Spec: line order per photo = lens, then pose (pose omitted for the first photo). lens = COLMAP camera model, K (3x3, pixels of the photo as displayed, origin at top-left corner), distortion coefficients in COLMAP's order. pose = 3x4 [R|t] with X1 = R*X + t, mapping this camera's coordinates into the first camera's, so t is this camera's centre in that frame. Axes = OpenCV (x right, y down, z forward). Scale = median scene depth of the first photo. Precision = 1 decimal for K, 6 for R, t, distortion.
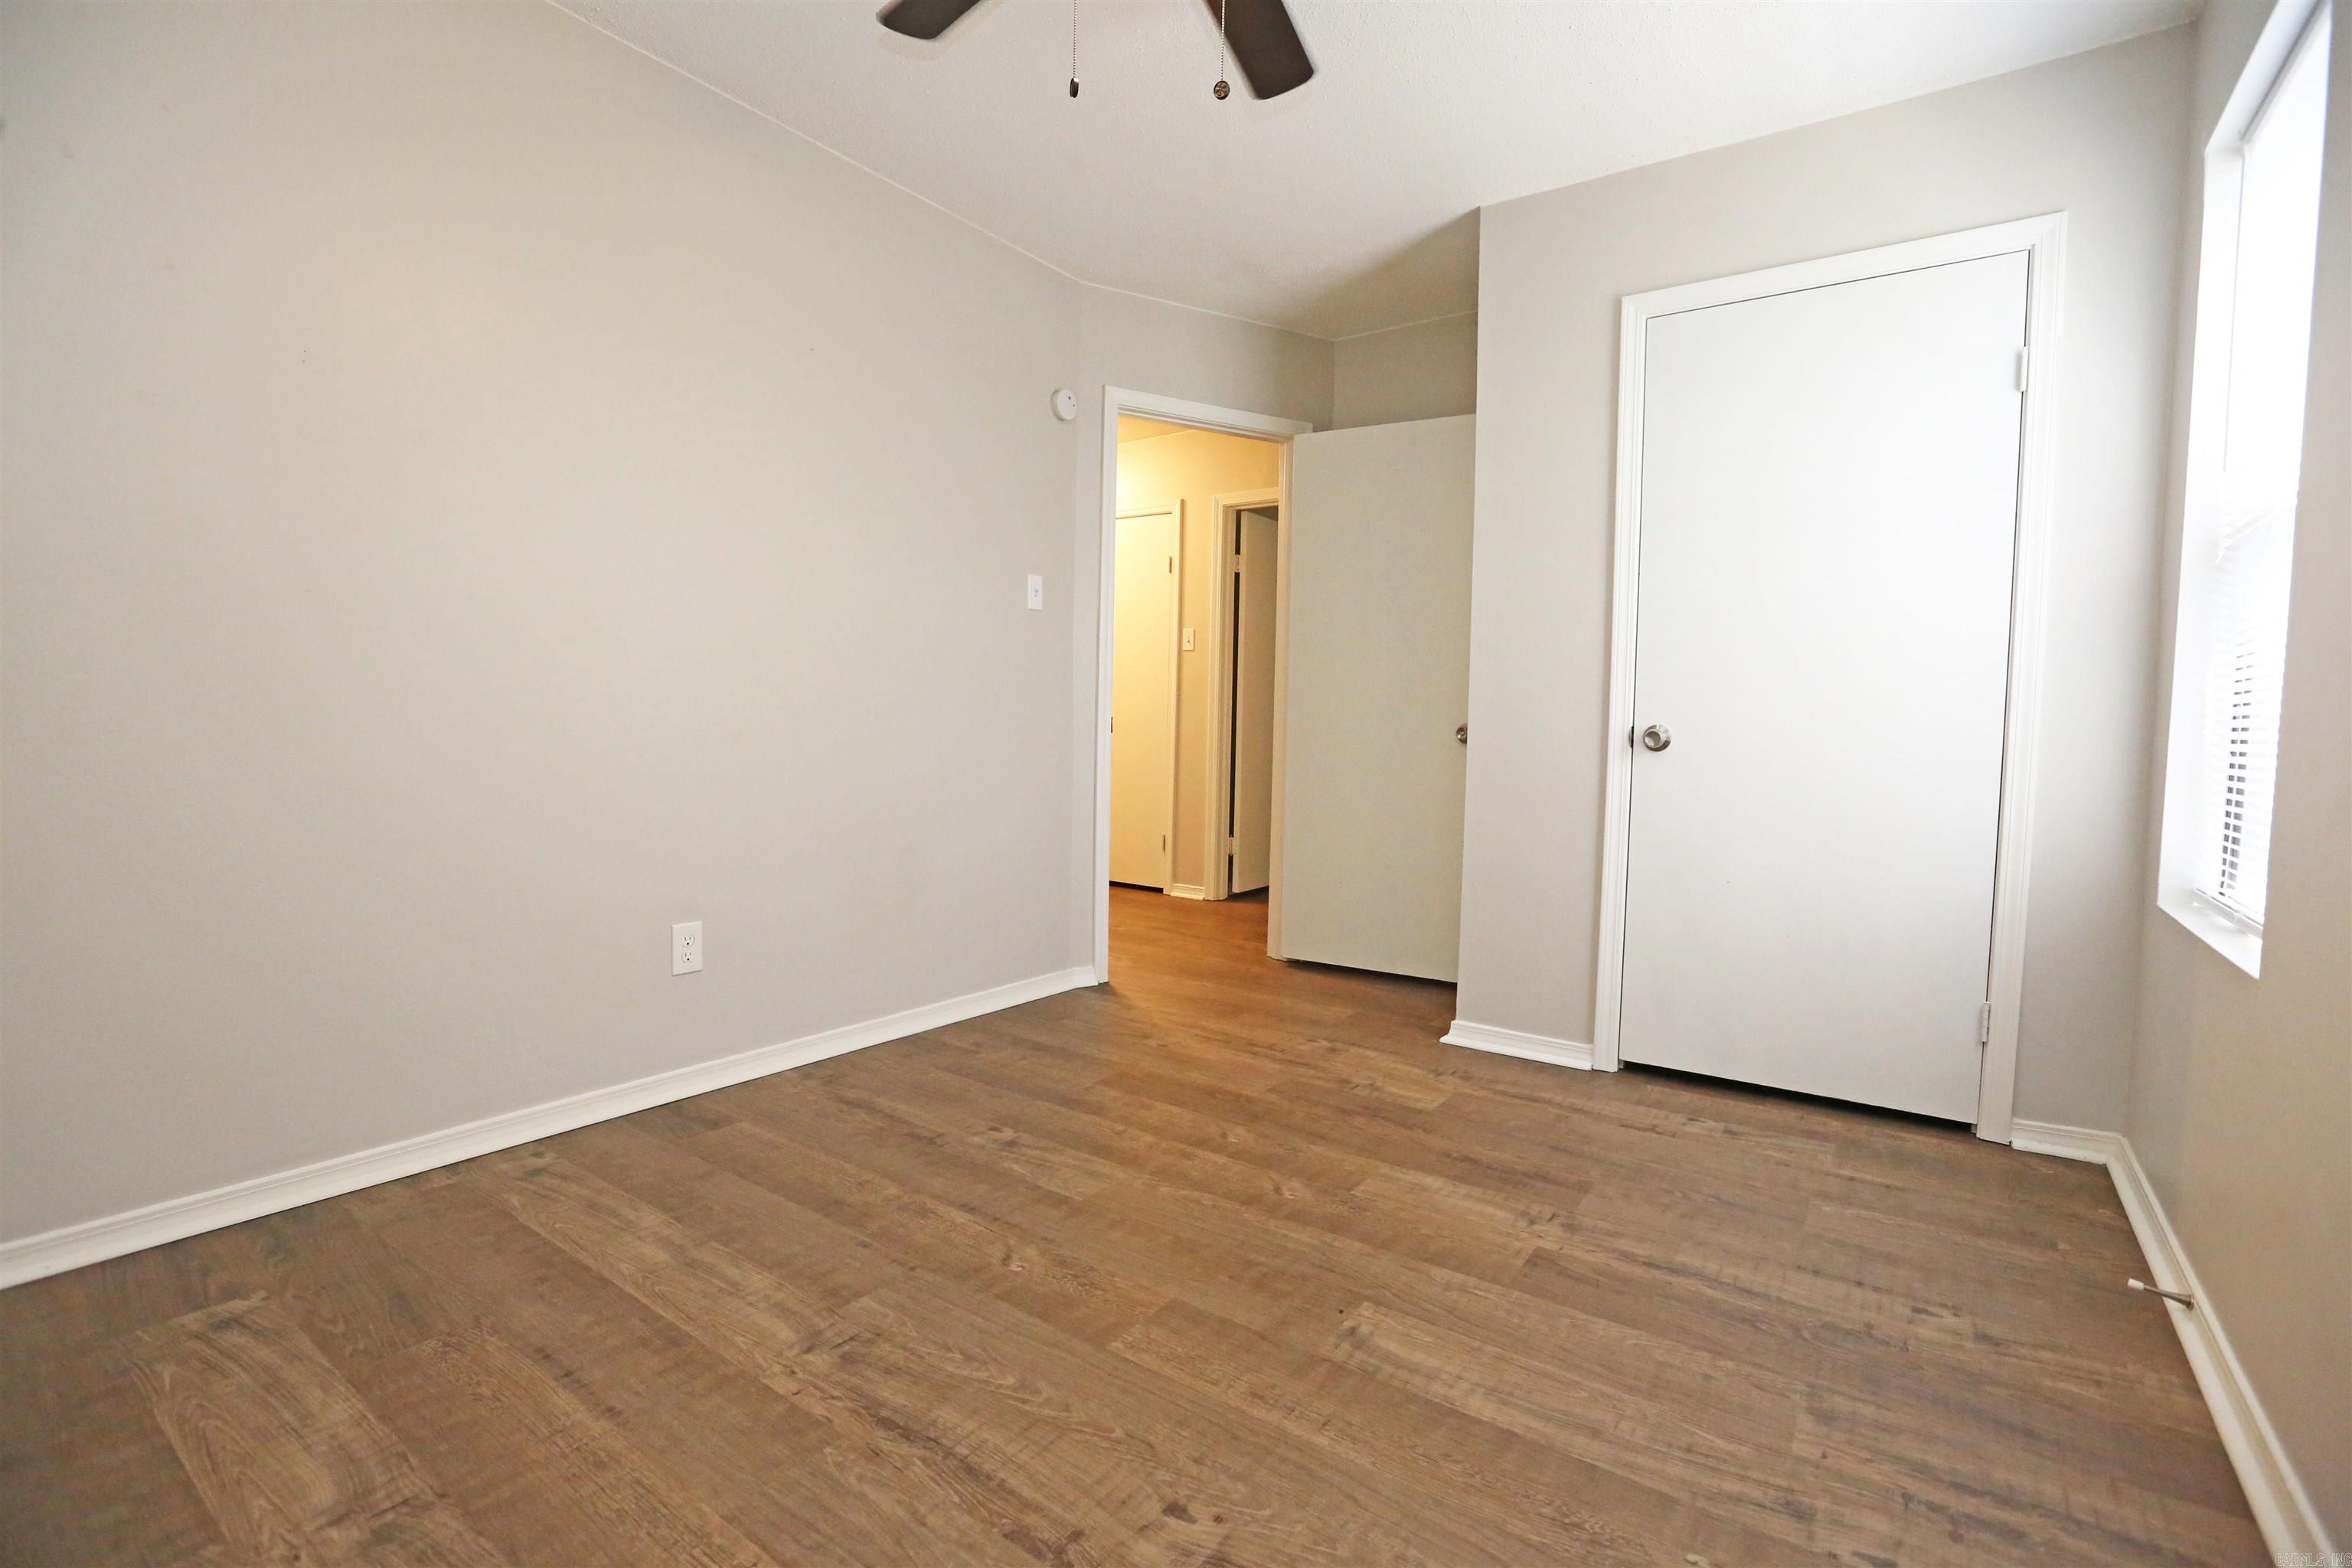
lens RADIAL K [[1061.9, 0, 1169.1], [0, 1061.9, 785.0], [0, 0, 1]] dist [-0.060363, 0.021984]
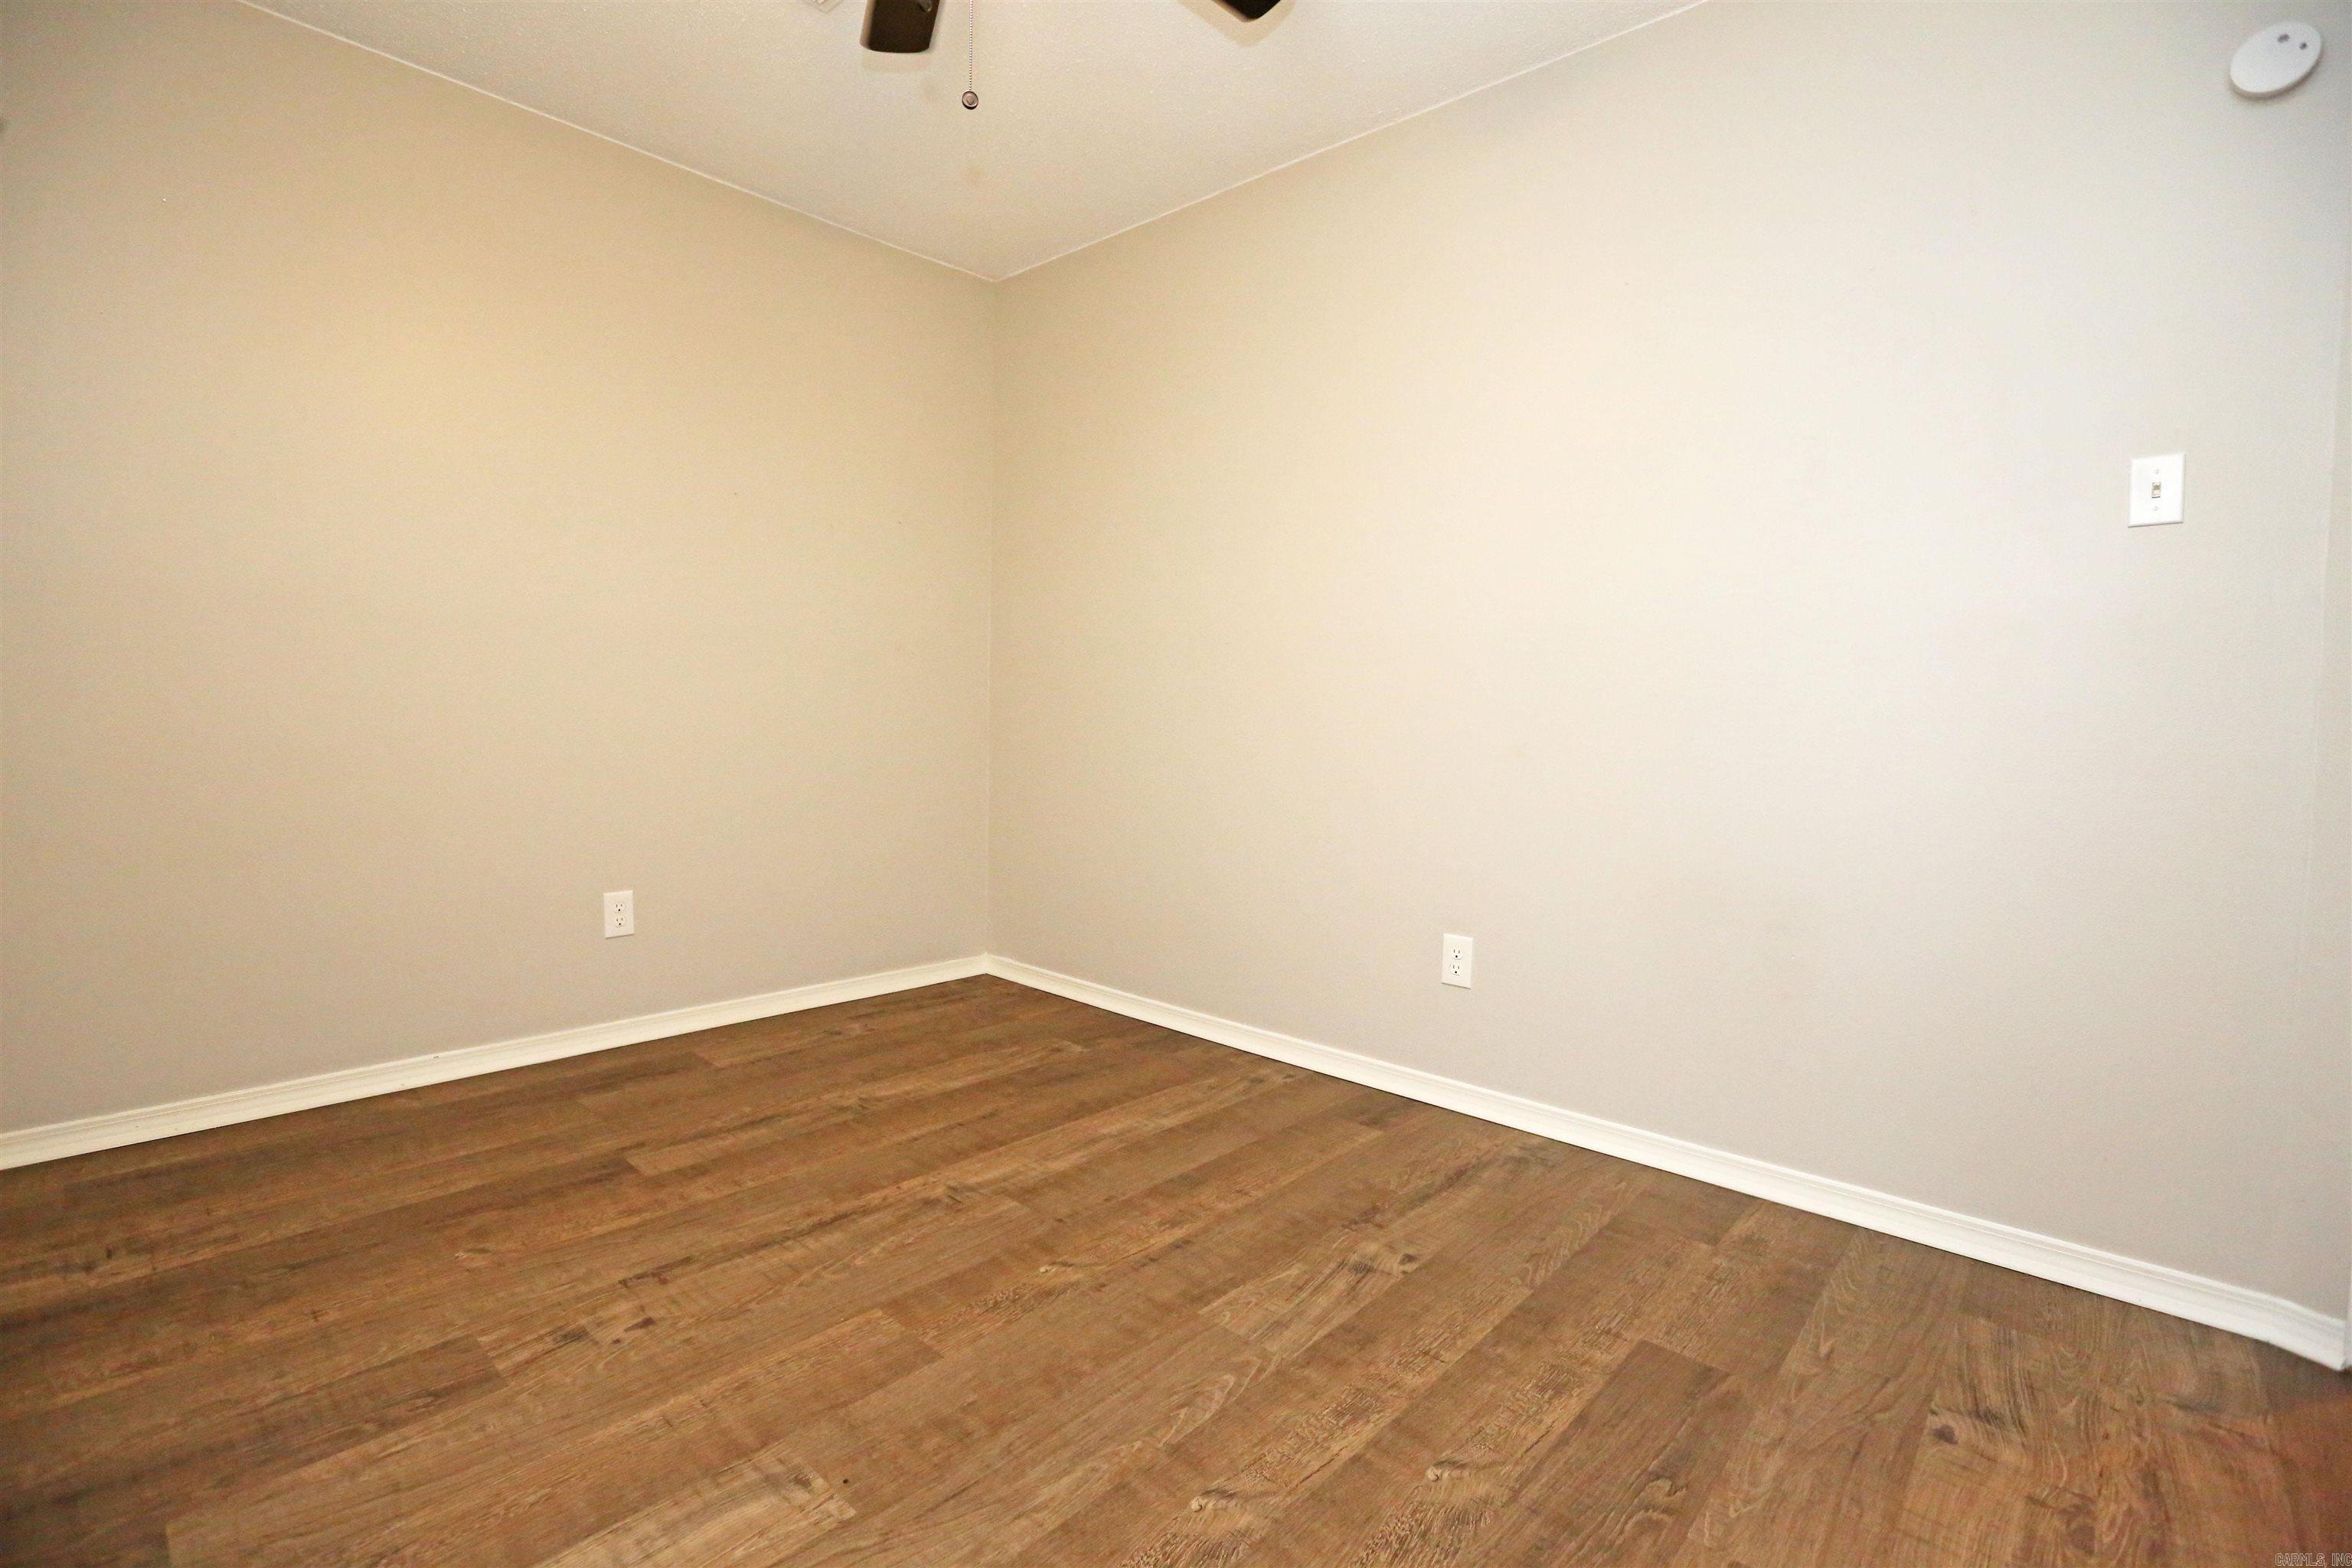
lens RADIAL K [[1066.3, 0, 1165.8], [0, 1066.3, 780.5], [0, 0, 1]] dist [-0.061372, 0.025111]
pose [[-0.120198, 0.035897, -0.992101, 0.740439], [-0.084471, 0.995352, 0.046249, -0.048934], [0.989150, 0.089363, -0.116607, 1.087015]]
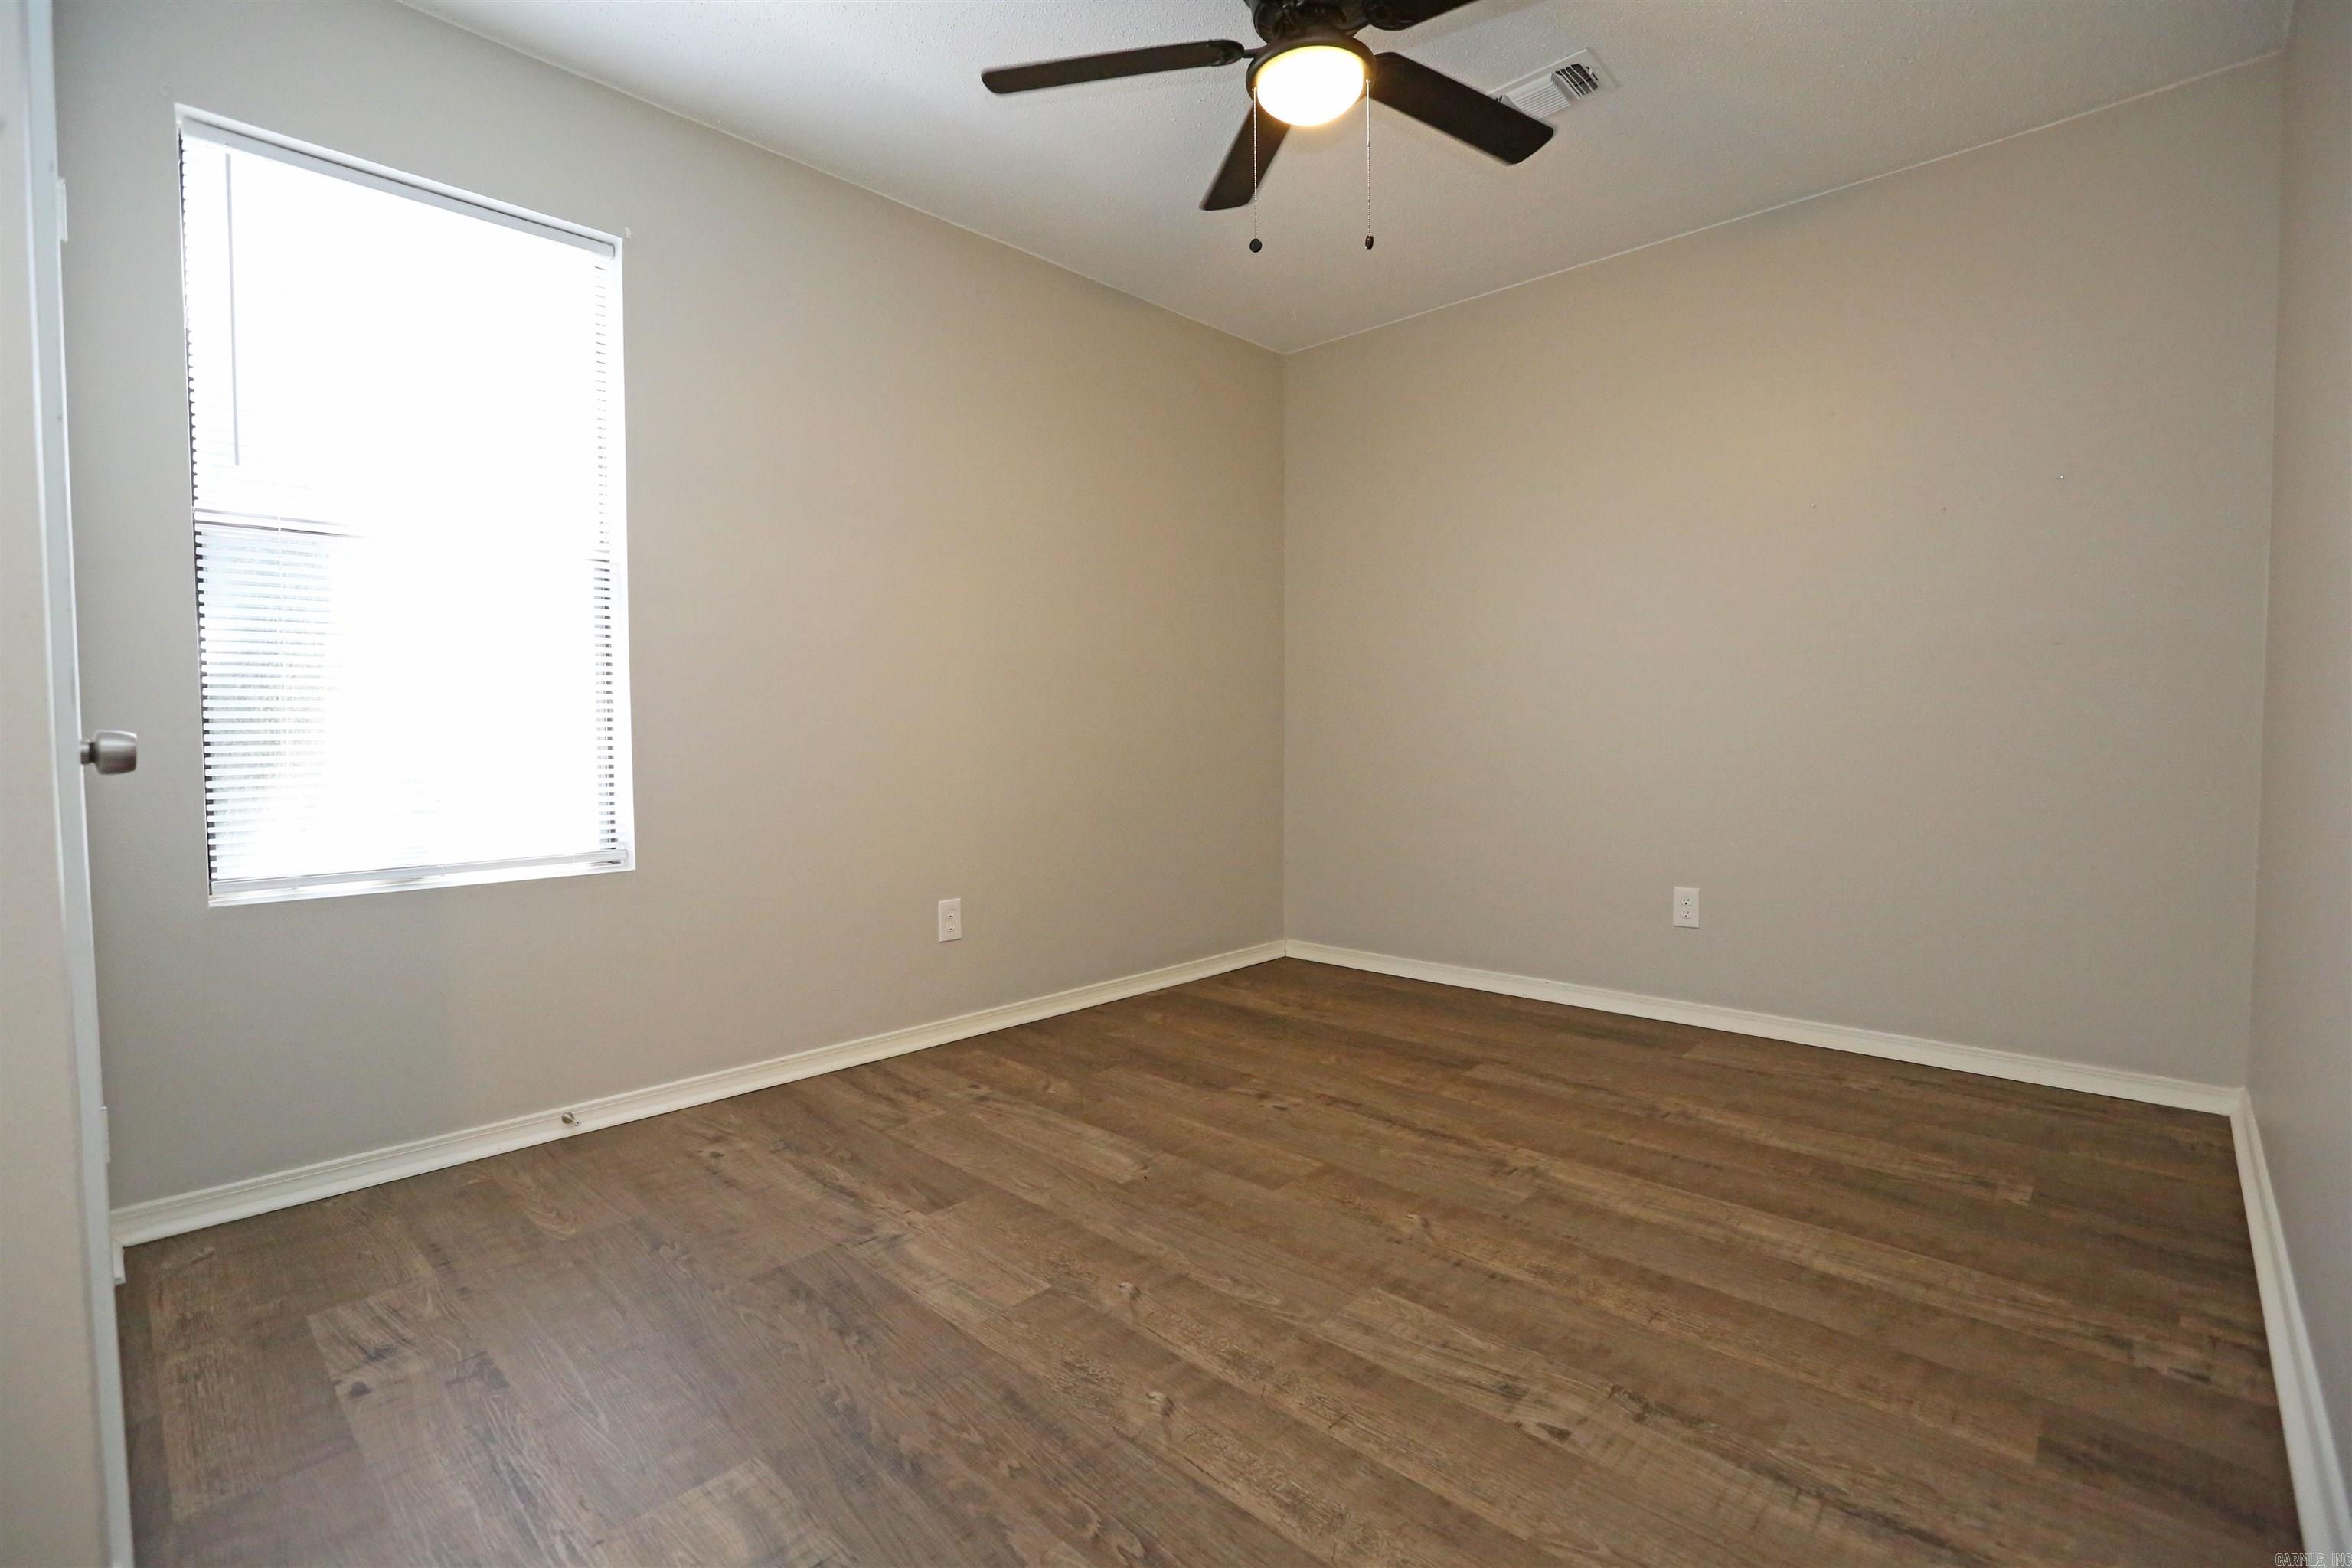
lens RADIAL K [[1065.9, 0, 1172.7], [0, 1065.9, 777.6], [0, 0, 1]] dist [-0.049908, 0.013954]
pose [[-0.990926, -0.019260, 0.133020, -0.029690], [-0.004512, 0.993889, 0.110296, -0.116597], [-0.134331, 0.108695, -0.984957, 1.914211]]
